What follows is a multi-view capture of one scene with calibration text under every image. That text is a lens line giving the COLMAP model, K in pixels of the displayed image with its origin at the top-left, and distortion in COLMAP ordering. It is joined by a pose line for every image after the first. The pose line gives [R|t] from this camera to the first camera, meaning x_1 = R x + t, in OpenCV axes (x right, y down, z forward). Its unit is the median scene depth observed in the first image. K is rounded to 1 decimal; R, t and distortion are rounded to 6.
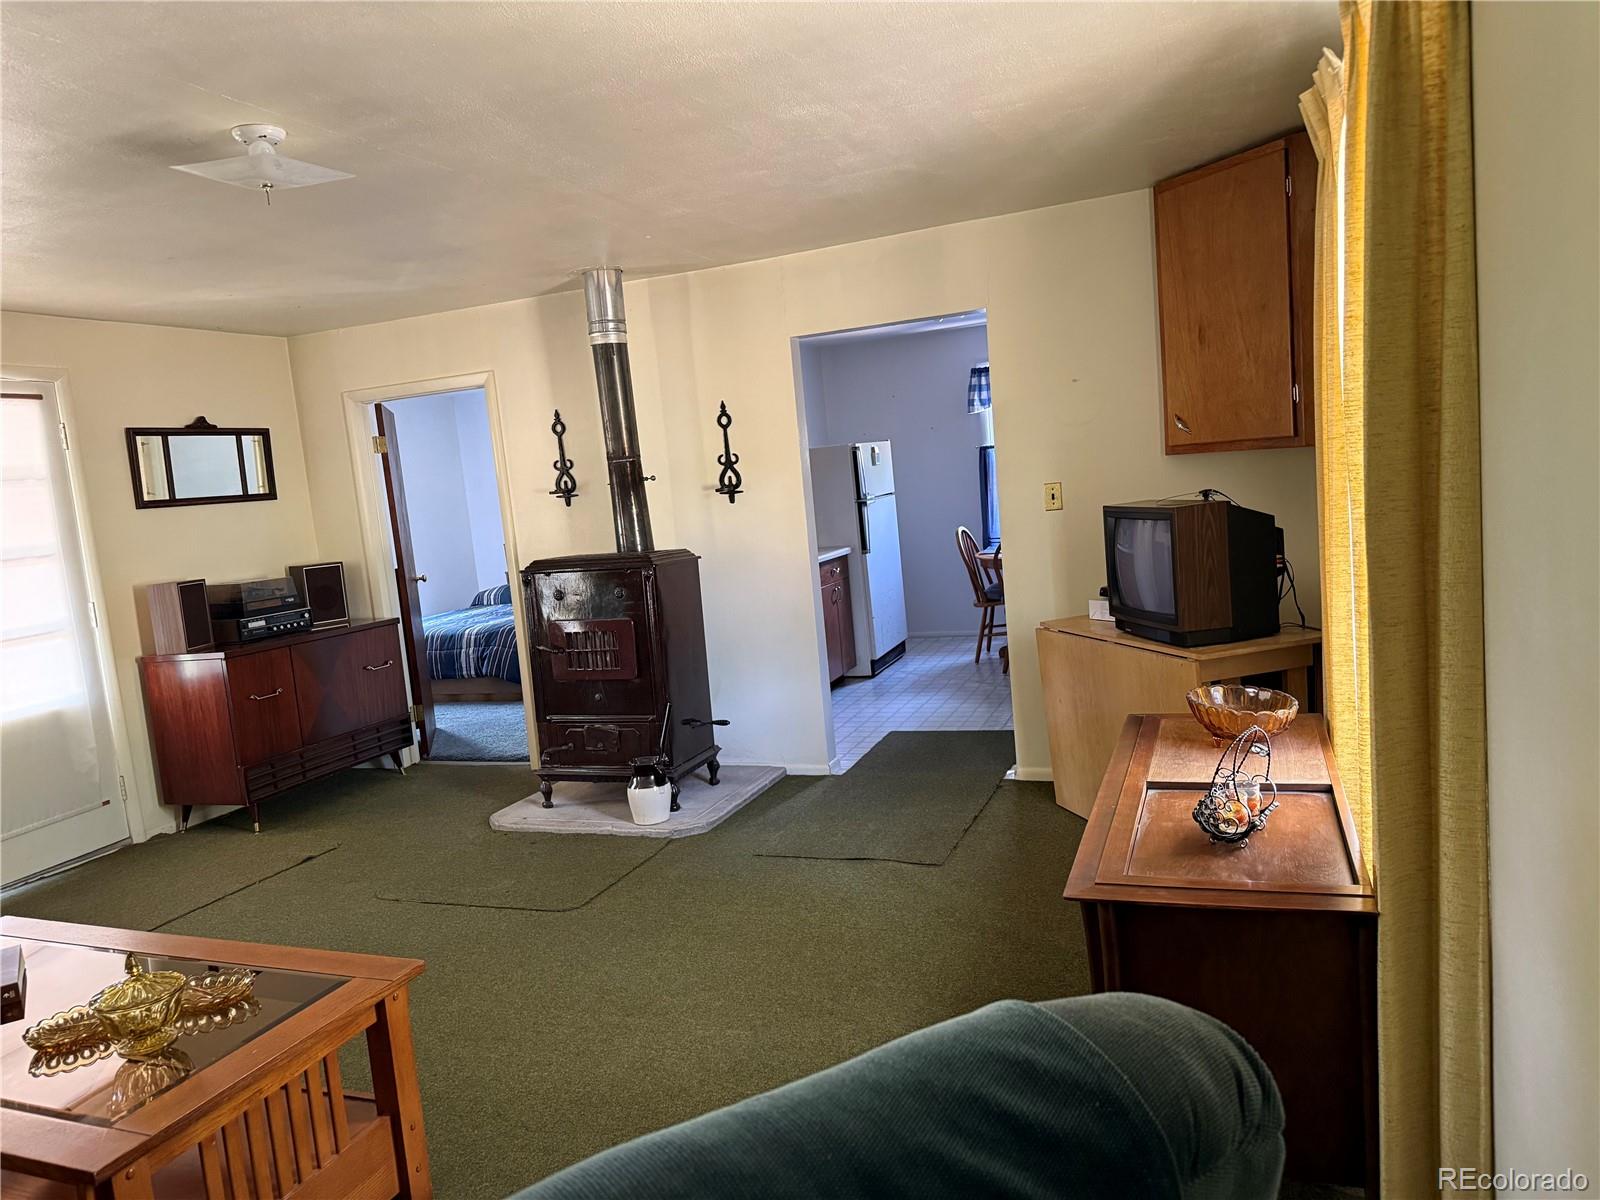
lens RADIAL K [[1124.8, 0, 800.0], [0, 1124.8, 600.0], [0, 0, 1]] dist [0.123481, -0.171060]
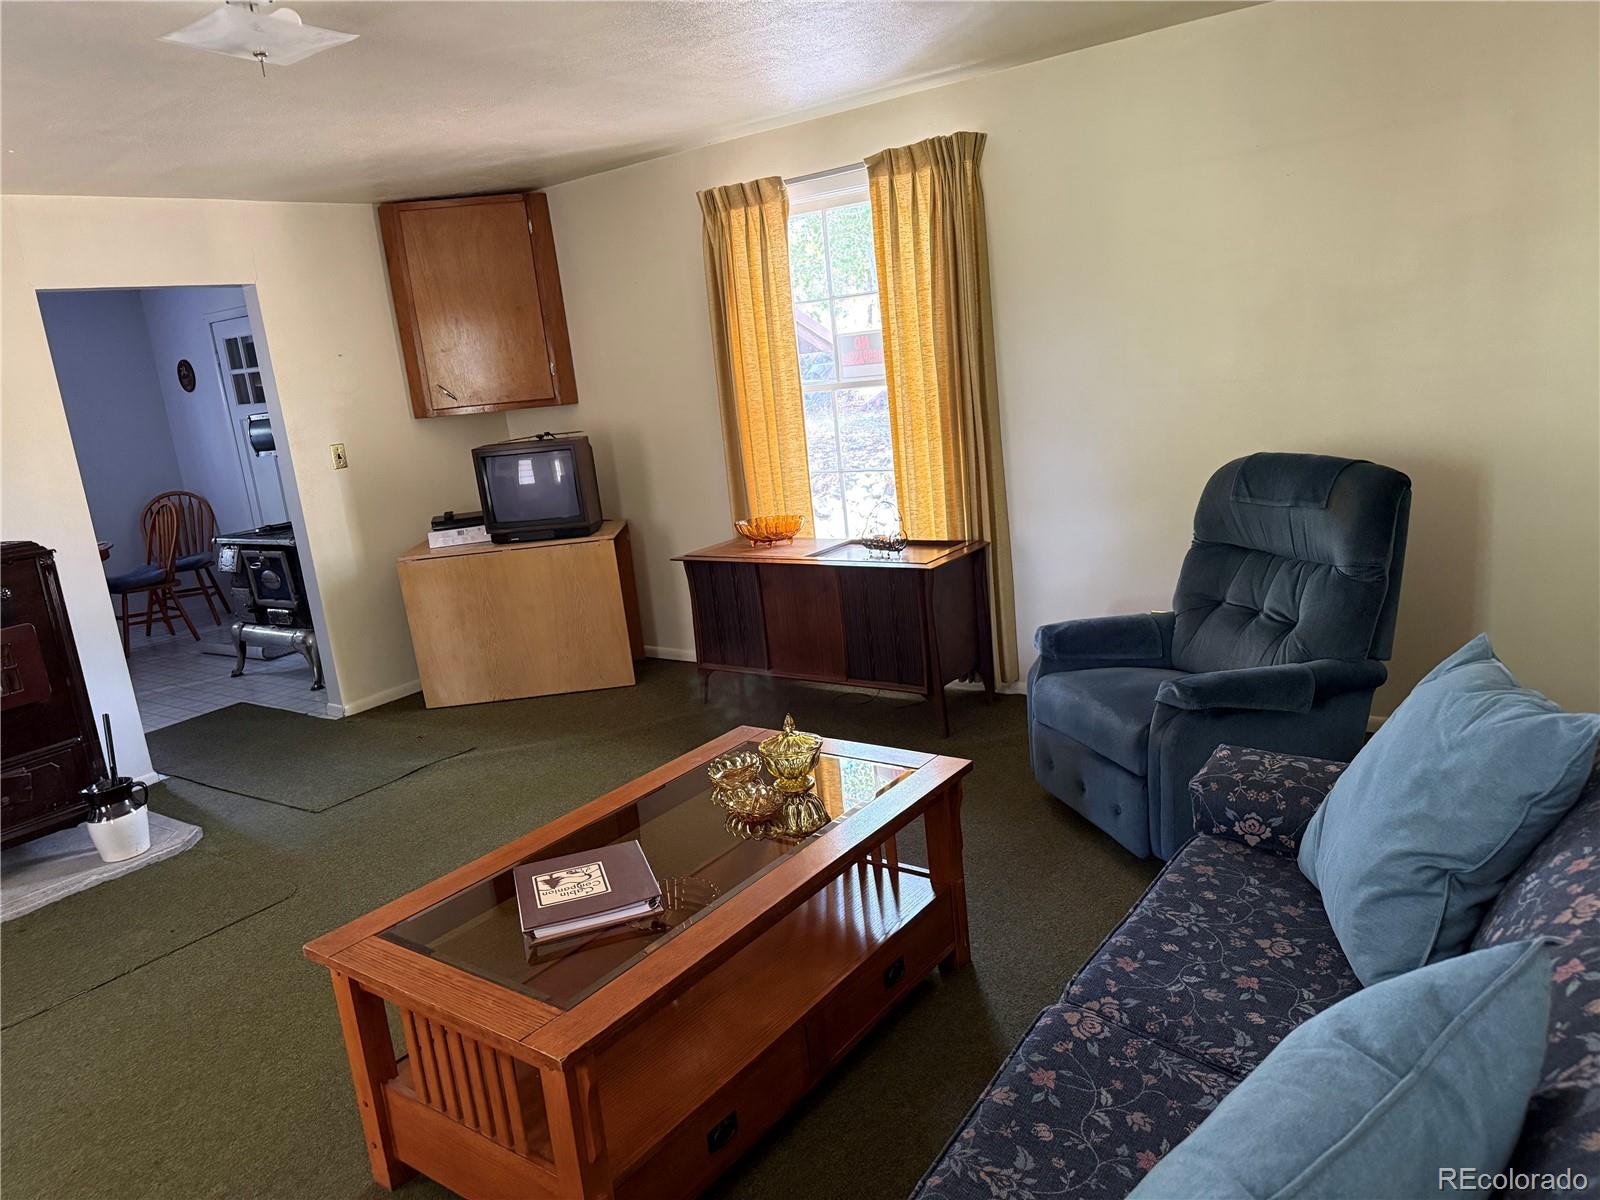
lens RADIAL K [[1124.8, 0, 800.0], [0, 1124.8, 600.0], [0, 0, 1]] dist [0.123481, -0.171060]
pose [[0.283650, -0.150693, 0.947014, -0.783160], [0.193040, 0.976331, 0.097538, 0.026571], [-0.939297, 0.155145, 0.306026, 0.249362]]
